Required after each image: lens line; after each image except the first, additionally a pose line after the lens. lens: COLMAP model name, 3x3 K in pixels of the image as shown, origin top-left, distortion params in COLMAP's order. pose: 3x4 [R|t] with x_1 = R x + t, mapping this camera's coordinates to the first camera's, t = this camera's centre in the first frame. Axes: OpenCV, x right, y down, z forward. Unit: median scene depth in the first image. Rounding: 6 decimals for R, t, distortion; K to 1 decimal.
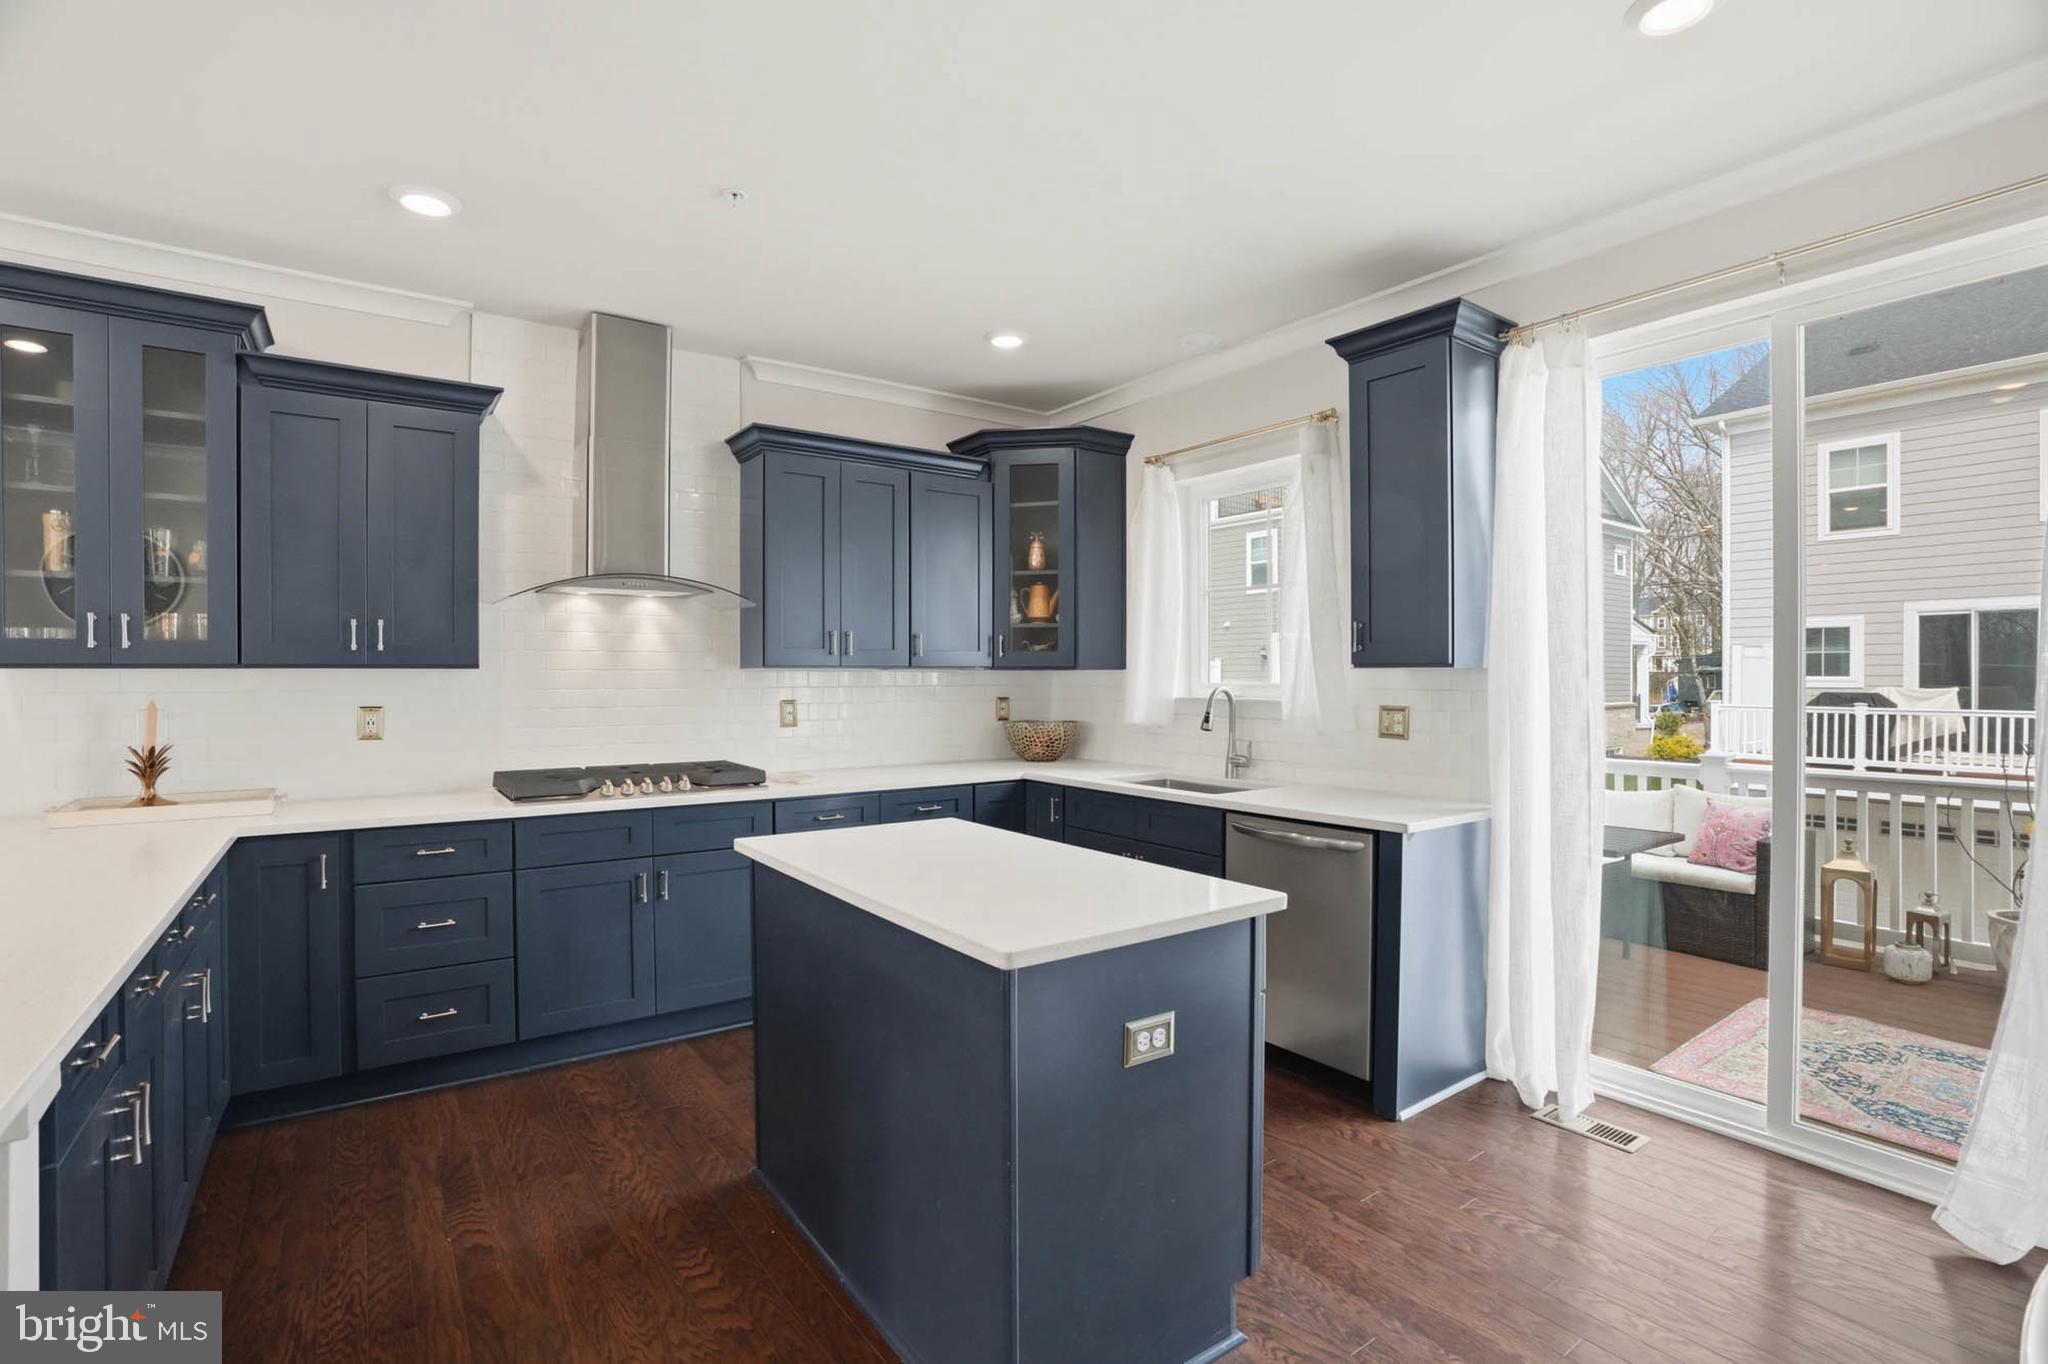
lens RADIAL K [[954.1, 0, 993.7], [0, 954.1, 669.0], [0, 0, 1]] dist [-0.042702, 0.003710]
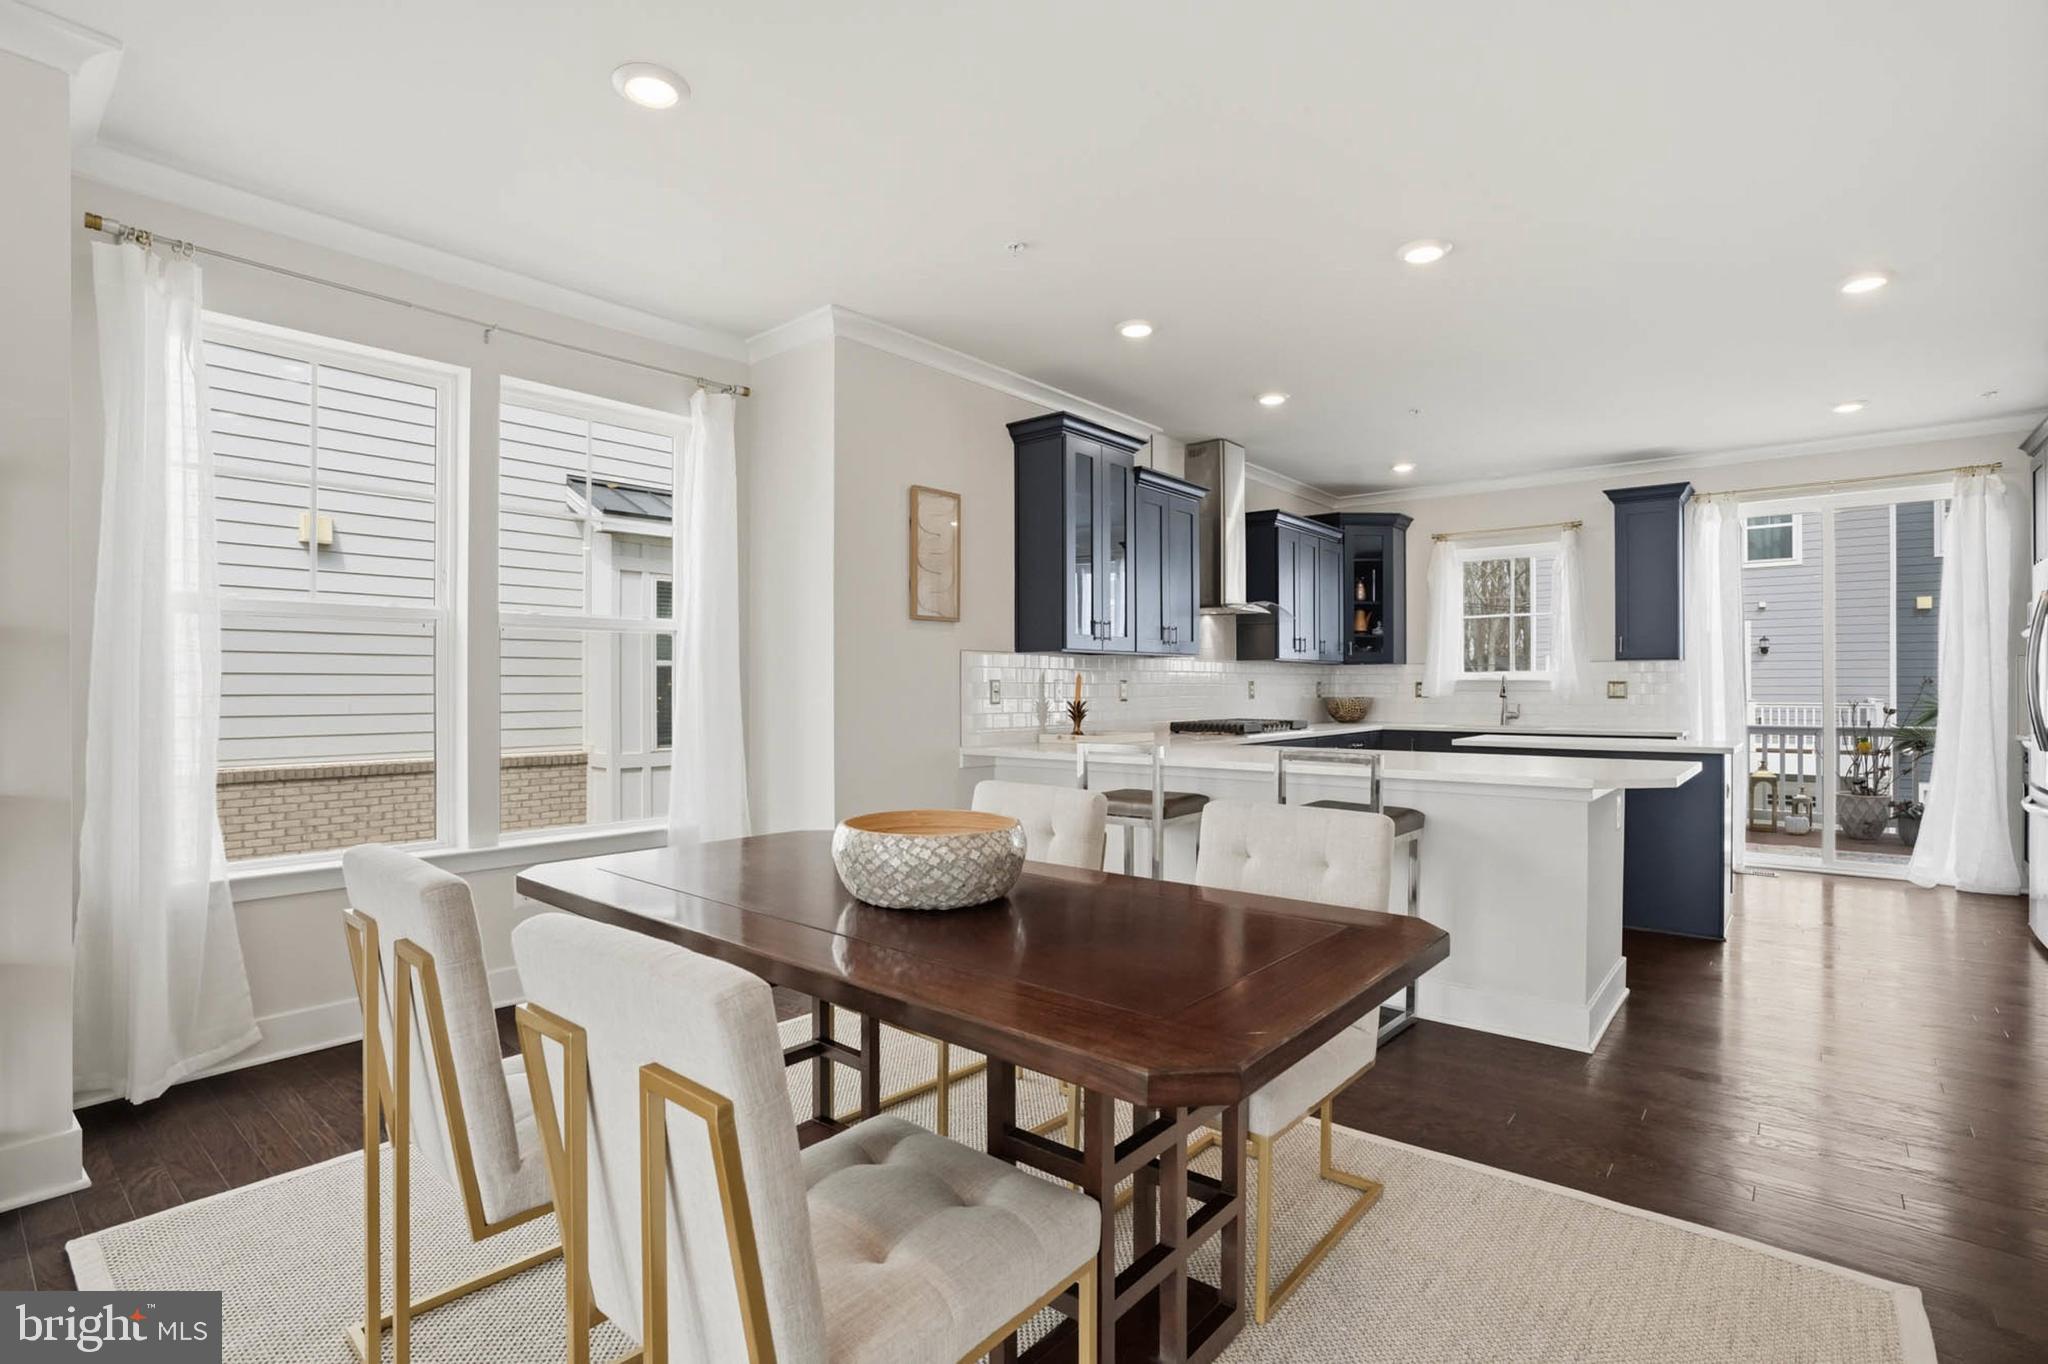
lens RADIAL K [[1005.4, 0, 1033.6], [0, 1005.4, 696.4], [0, 0, 1]] dist [-0.030265, 0.007059]
pose [[0.958360, -0.002858, 0.285548, -1.155145], [-0.001361, 0.999893, 0.014574, 0.038143], [-0.285559, -0.014356, 0.958254, -0.540194]]
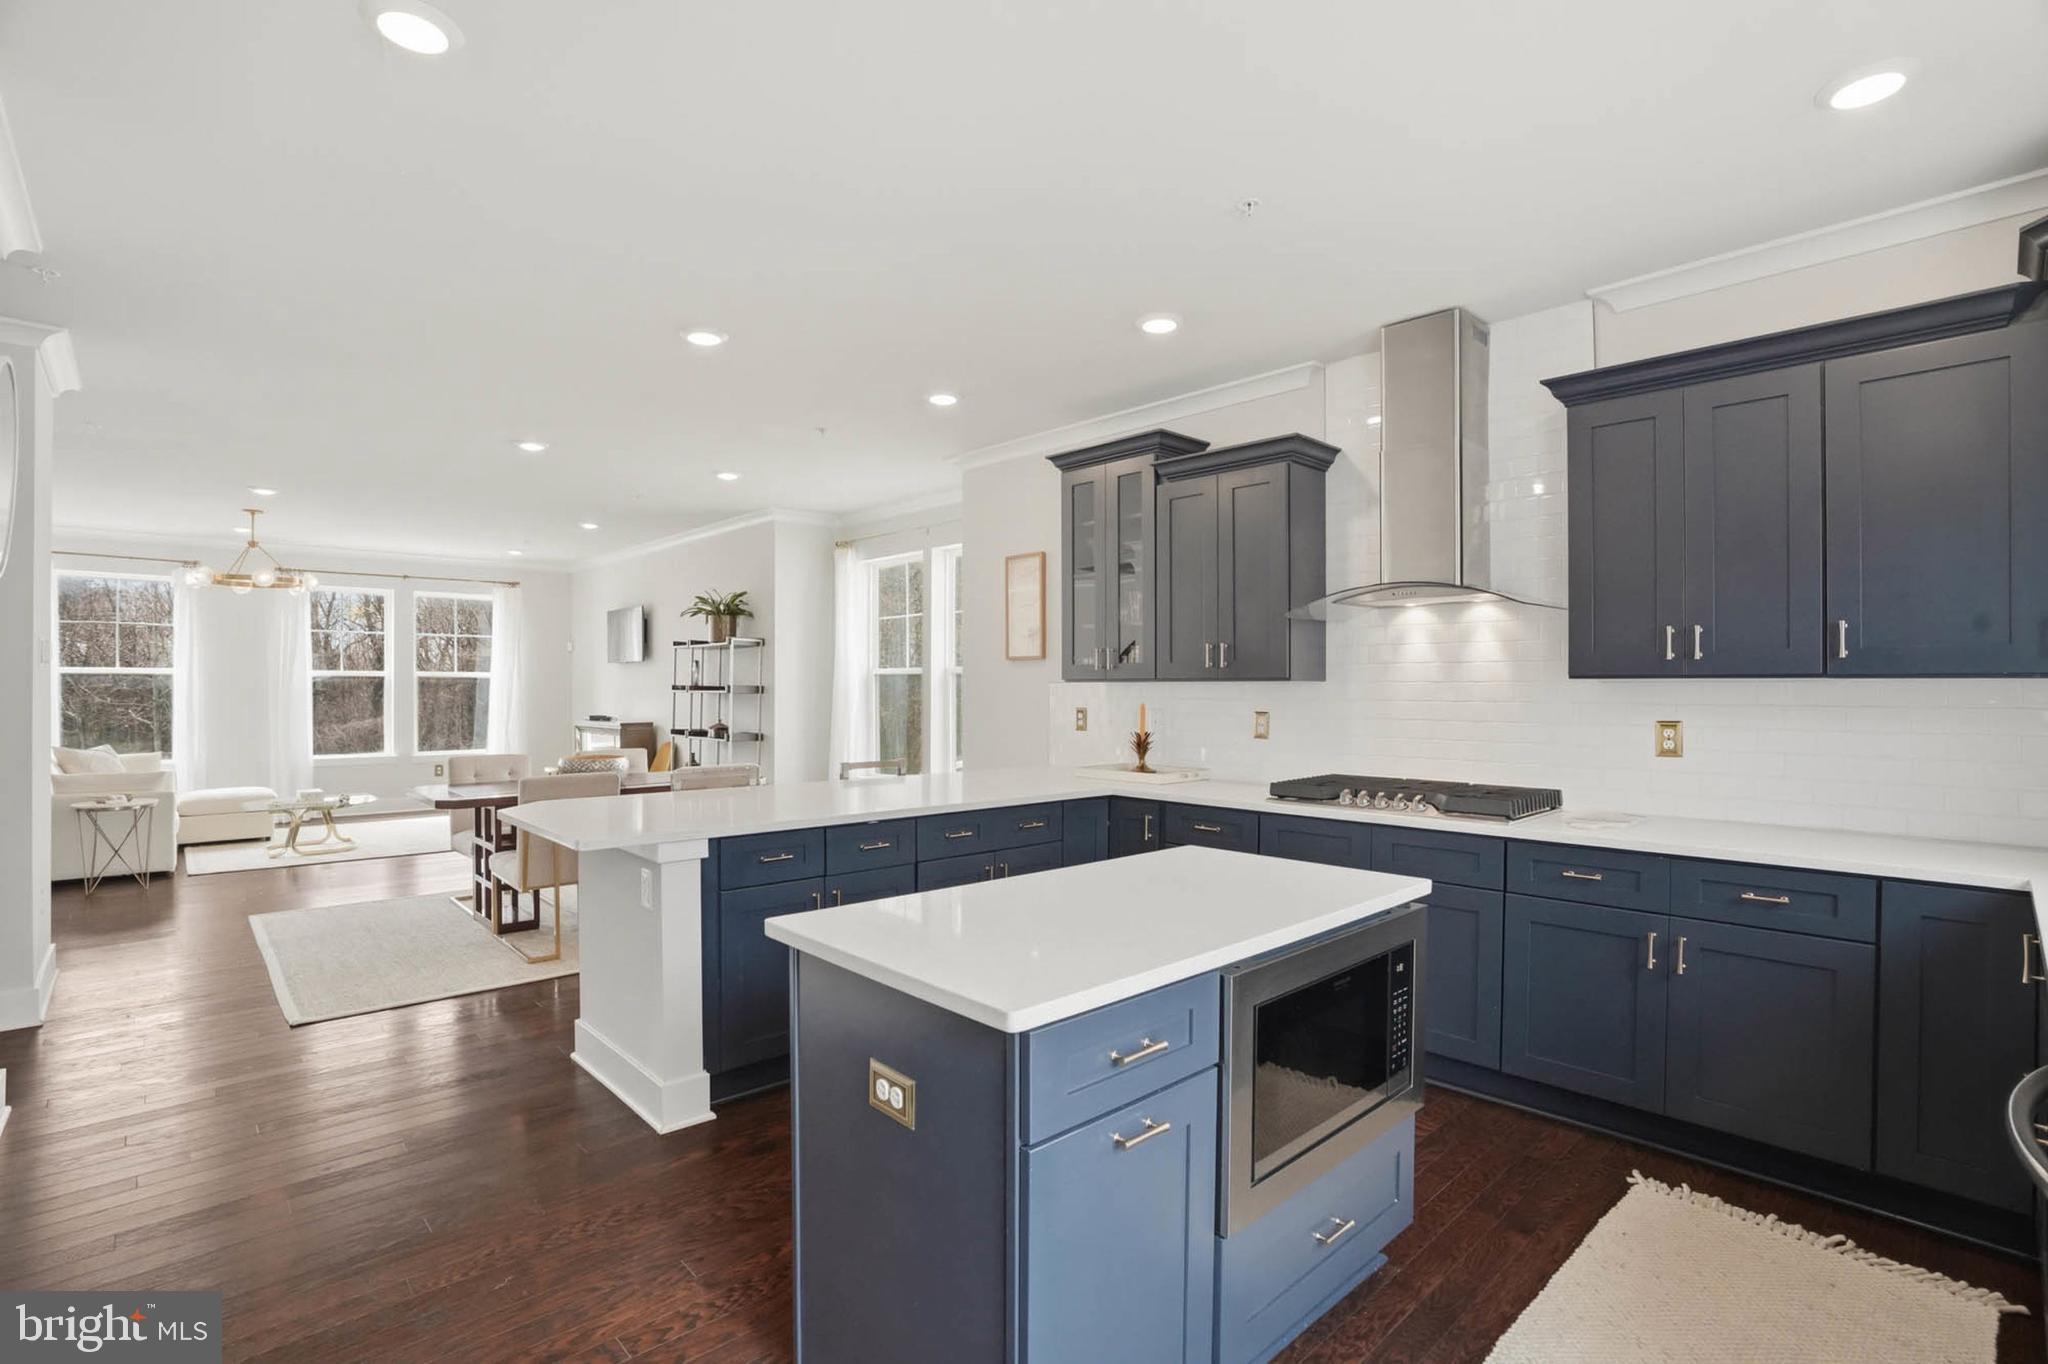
lens RADIAL K [[954.1, 0, 1040.3], [0, 954.1, 679.4], [0, 0, 1]] dist [-0.042702, 0.003710]
pose [[0.167060, -0.004731, -0.985935, 0.479138], [0.004907, 0.999980, -0.003966, 0.000313], [0.985935, -0.004175, 0.167080, 0.439274]]
